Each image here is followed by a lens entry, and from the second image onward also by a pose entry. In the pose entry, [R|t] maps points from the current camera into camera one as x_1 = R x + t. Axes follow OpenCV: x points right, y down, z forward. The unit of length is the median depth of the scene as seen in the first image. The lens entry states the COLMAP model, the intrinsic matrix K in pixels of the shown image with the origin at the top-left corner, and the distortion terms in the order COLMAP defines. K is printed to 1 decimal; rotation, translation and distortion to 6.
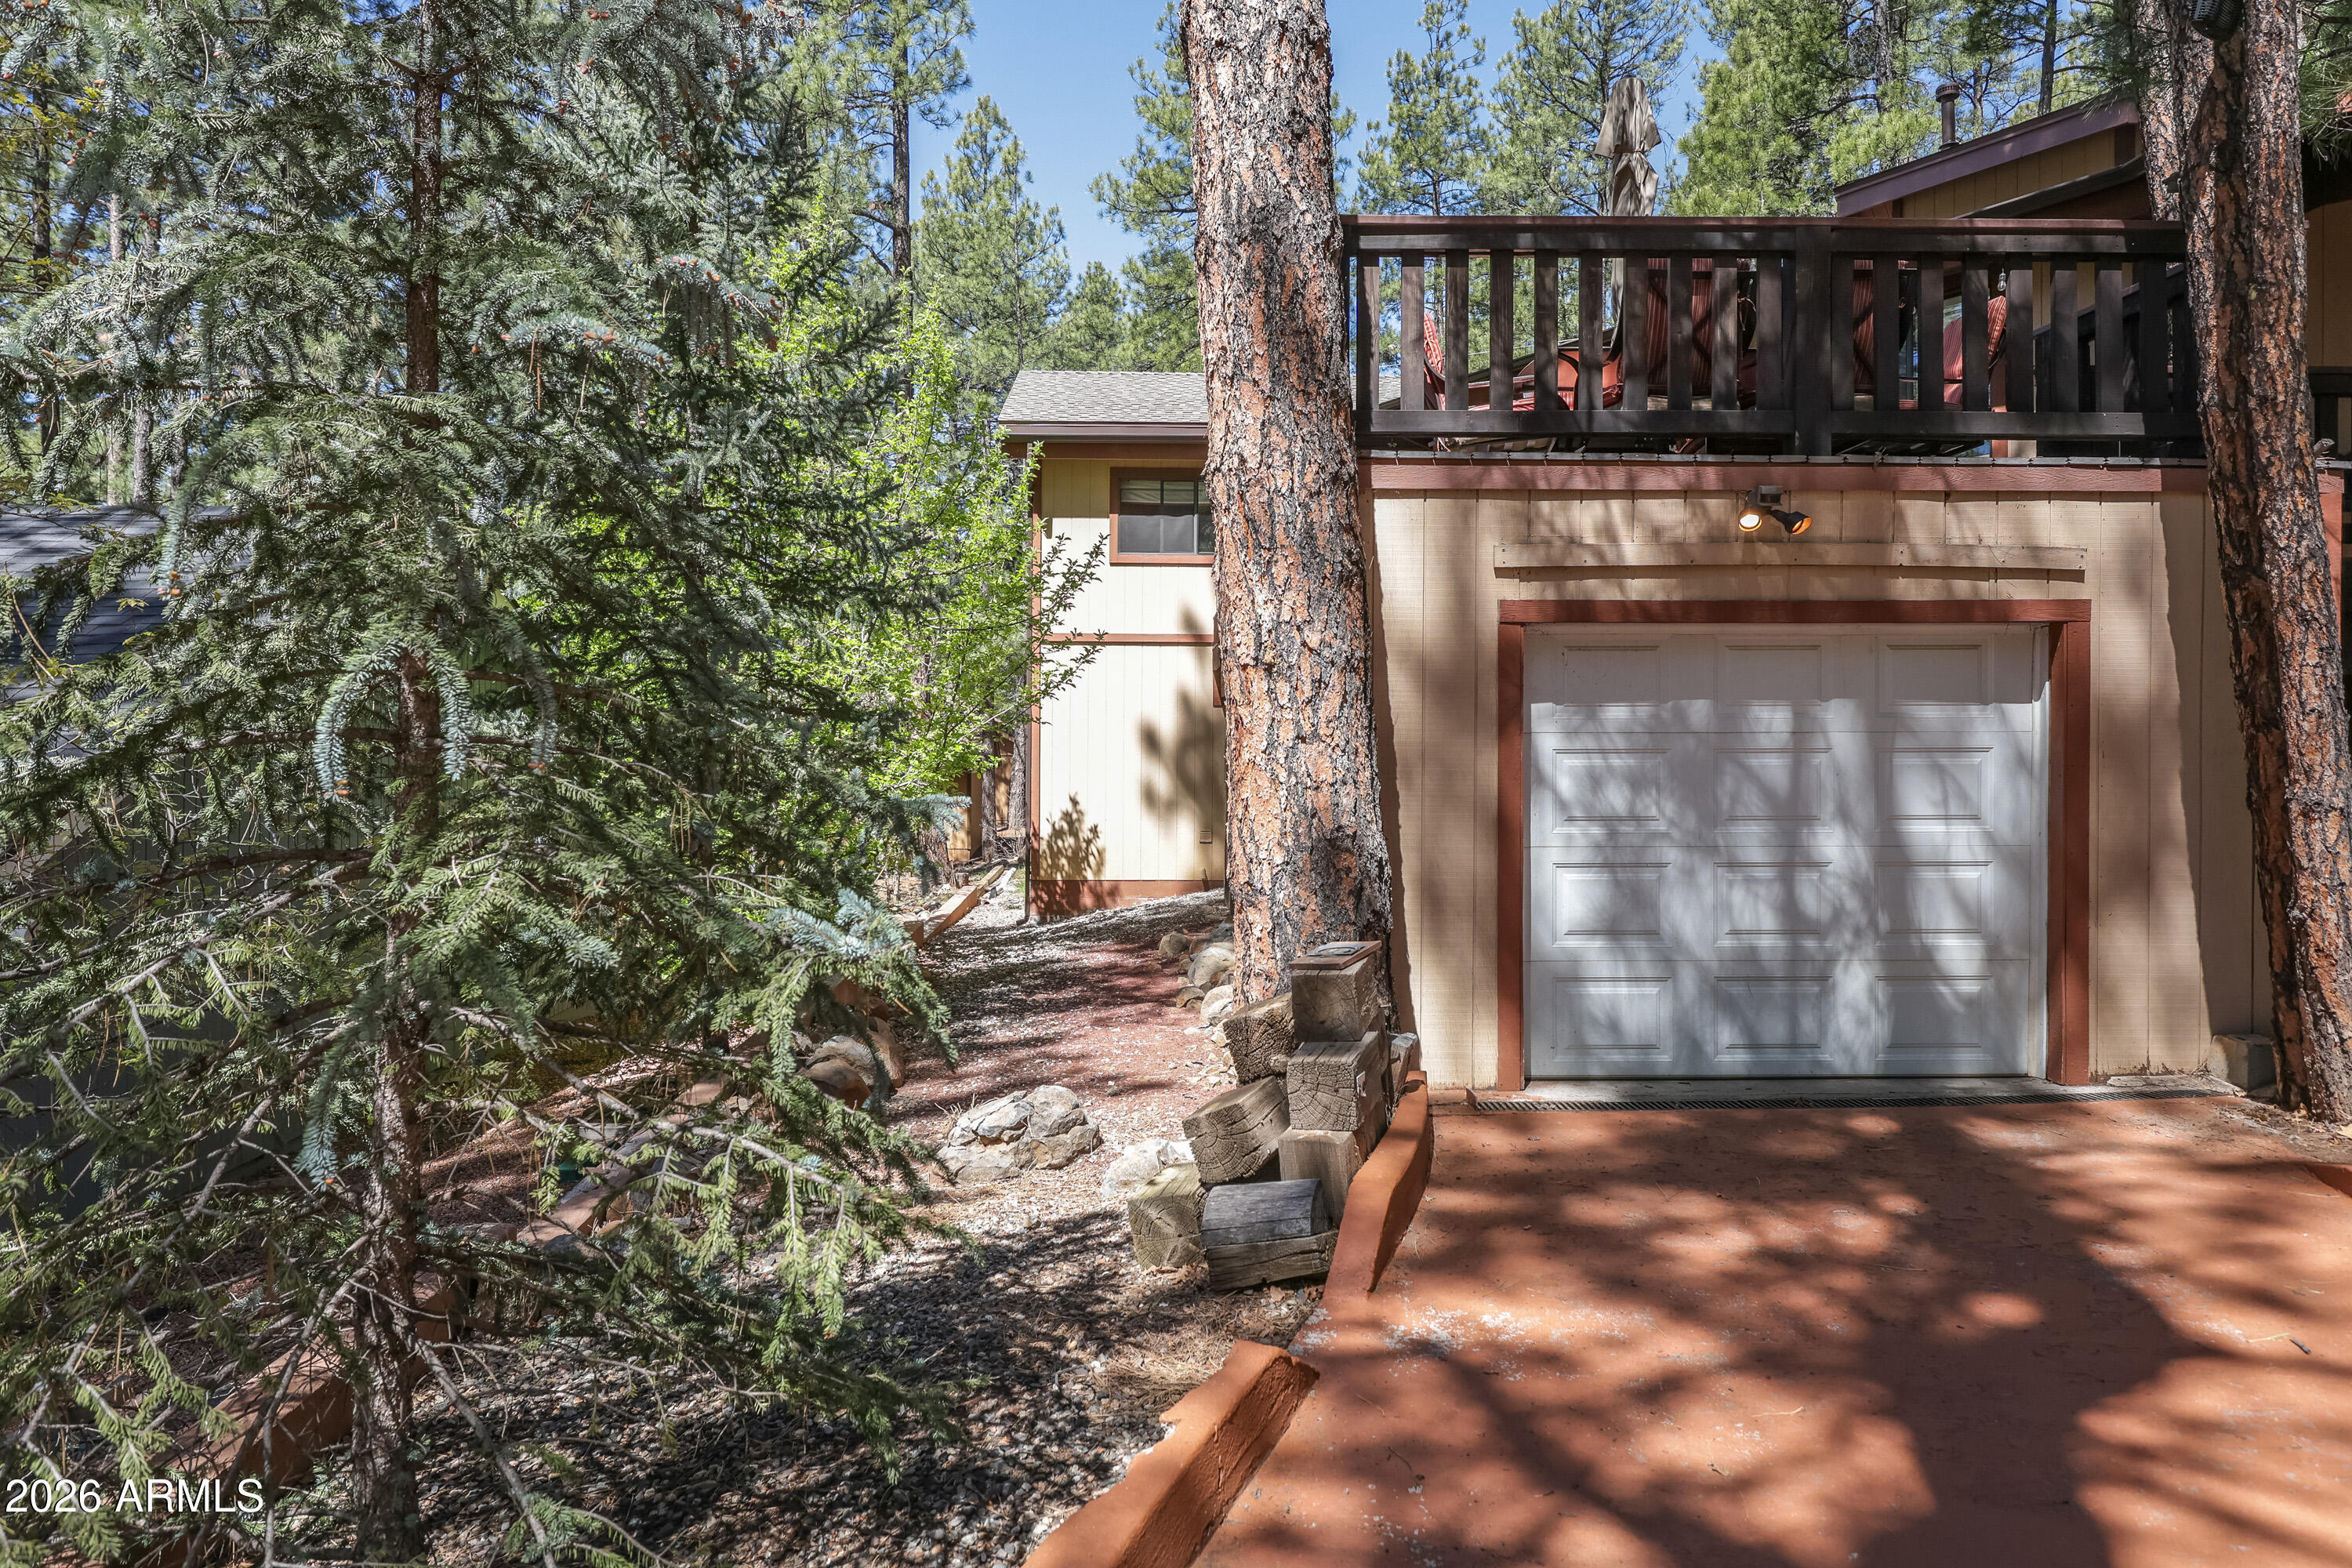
lens RADIAL K [[1265.2, 0, 1174.1], [0, 1265.2, 856.1], [0, 0, 1]] dist [-0.000135, -0.000529]
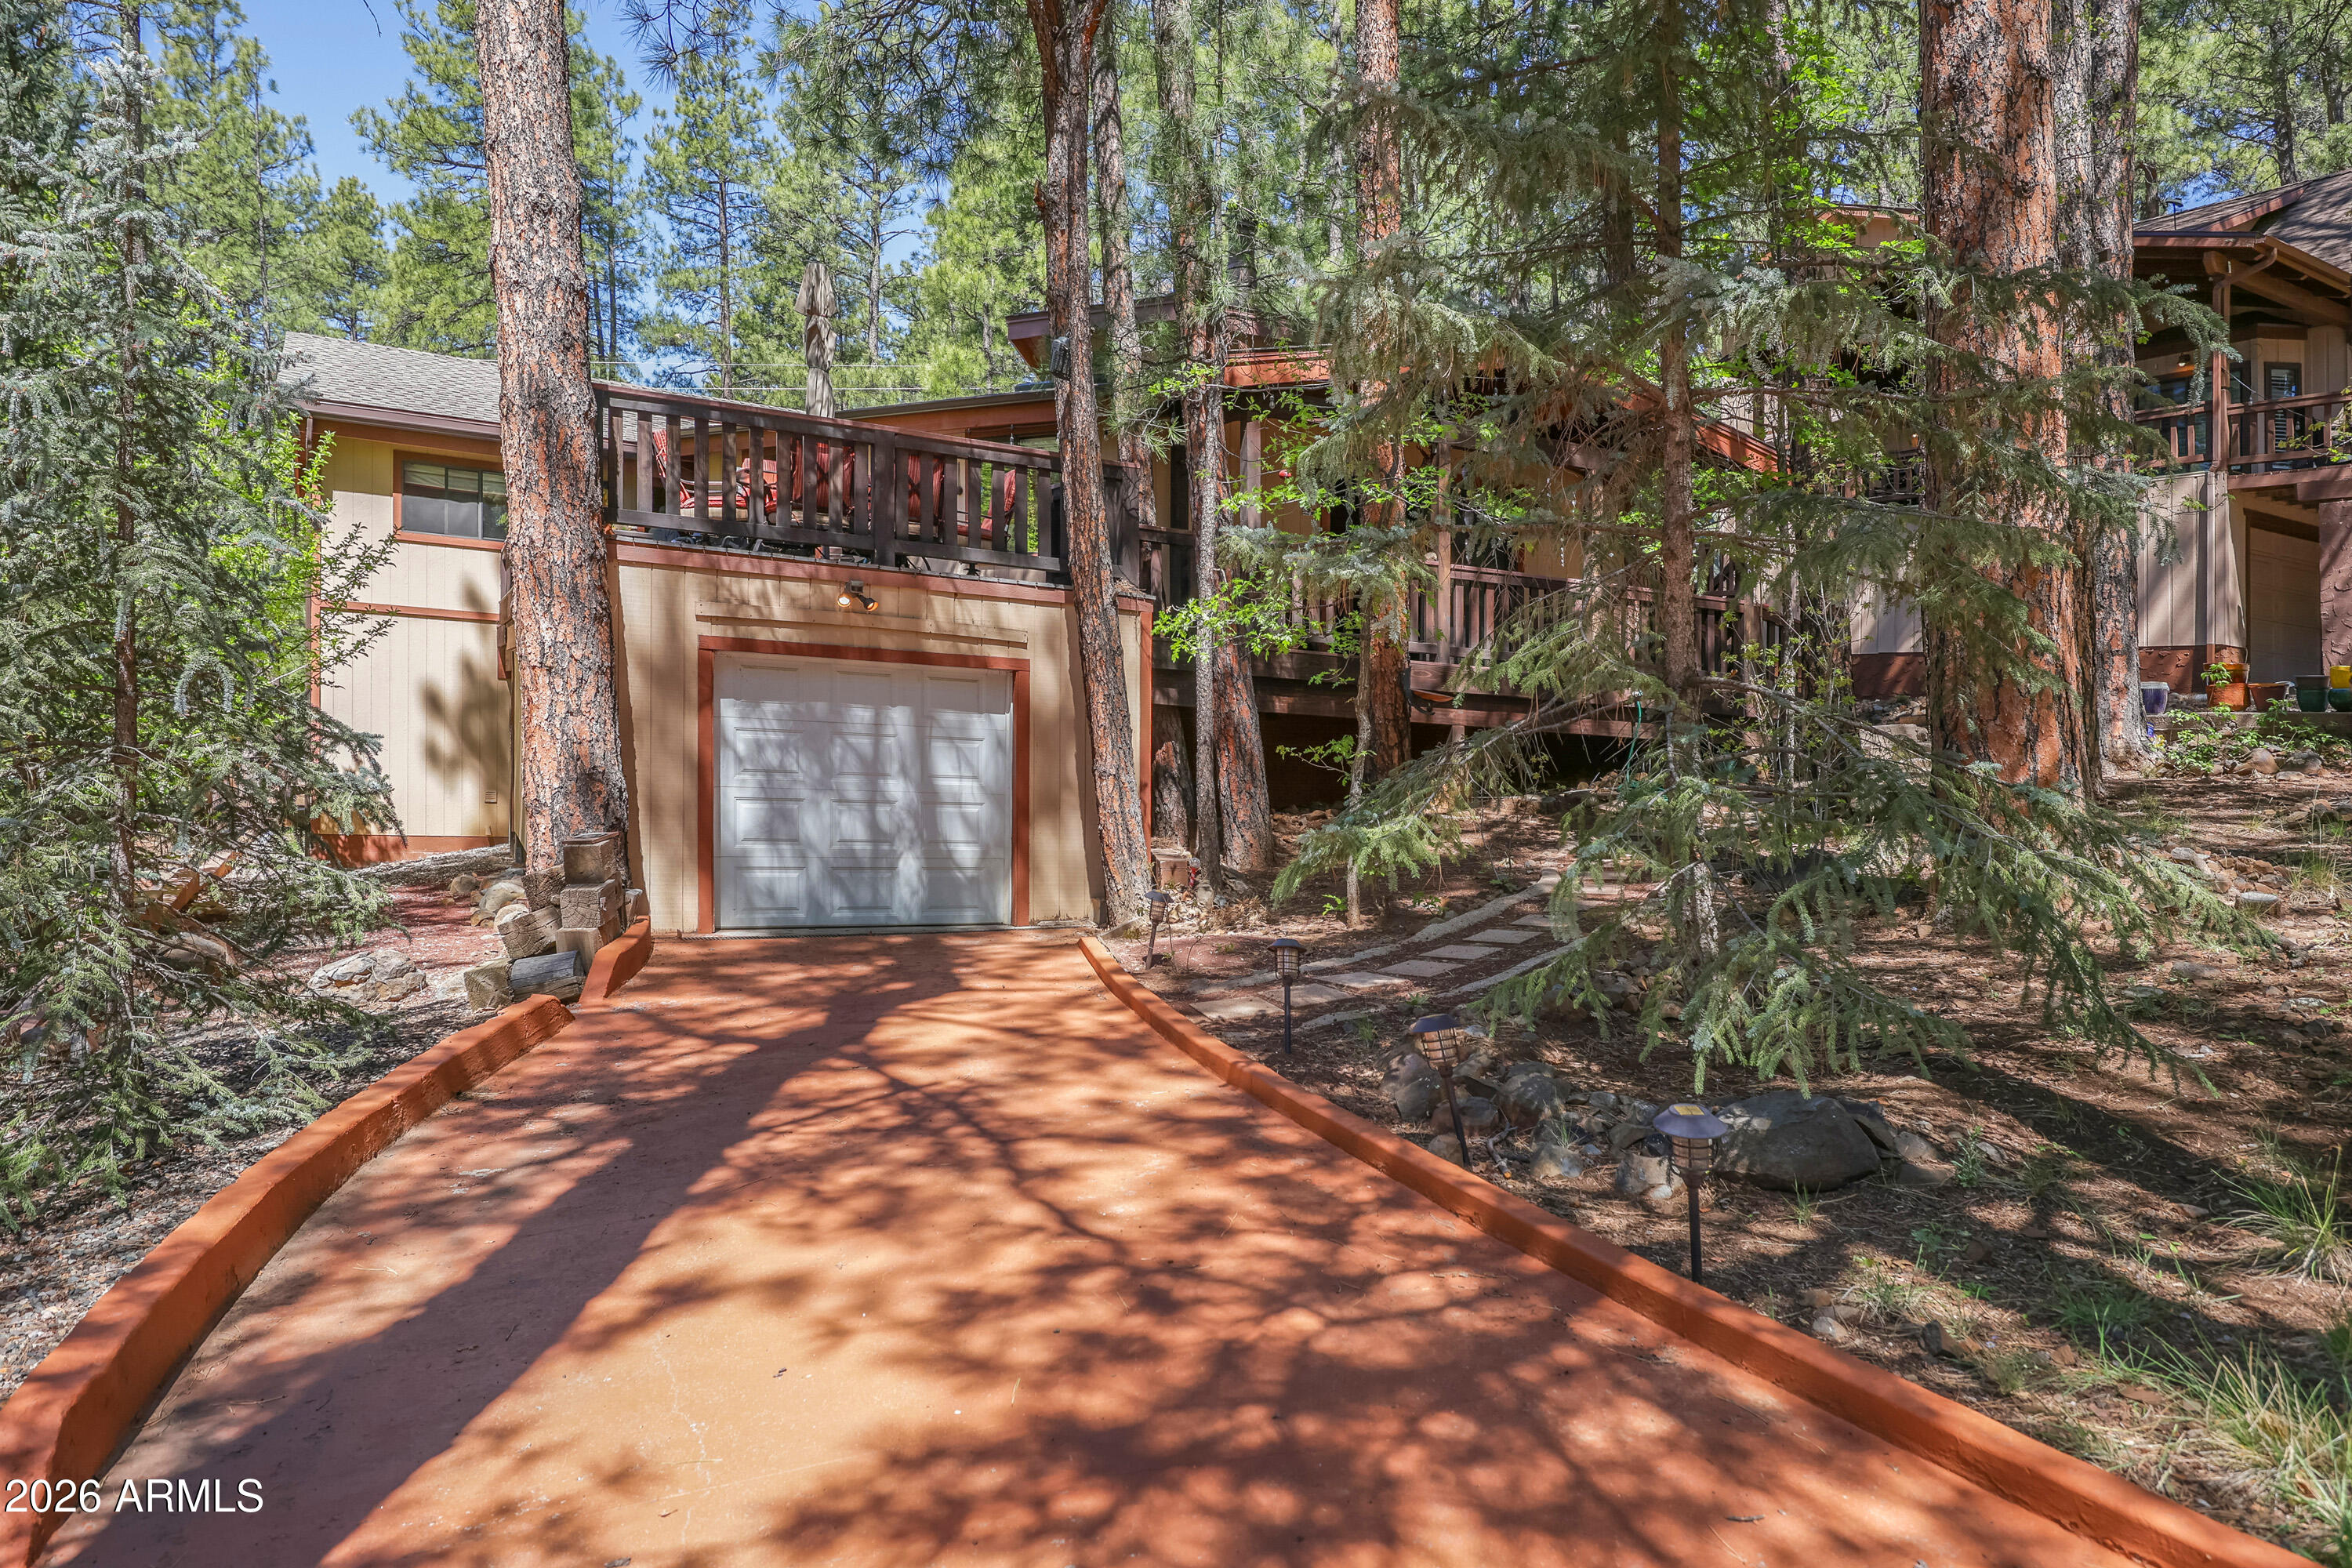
lens RADIAL K [[1255.5, 0, 1032.2], [0, 1255.5, 872.6], [0, 0, 1]] dist [-0.001997, -0.000018]
pose [[0.905048, -0.004822, 0.425281, -0.046565], [-0.007765, 0.999582, 0.027858, 0.058427], [-0.425238, -0.028515, 0.904632, -0.667588]]
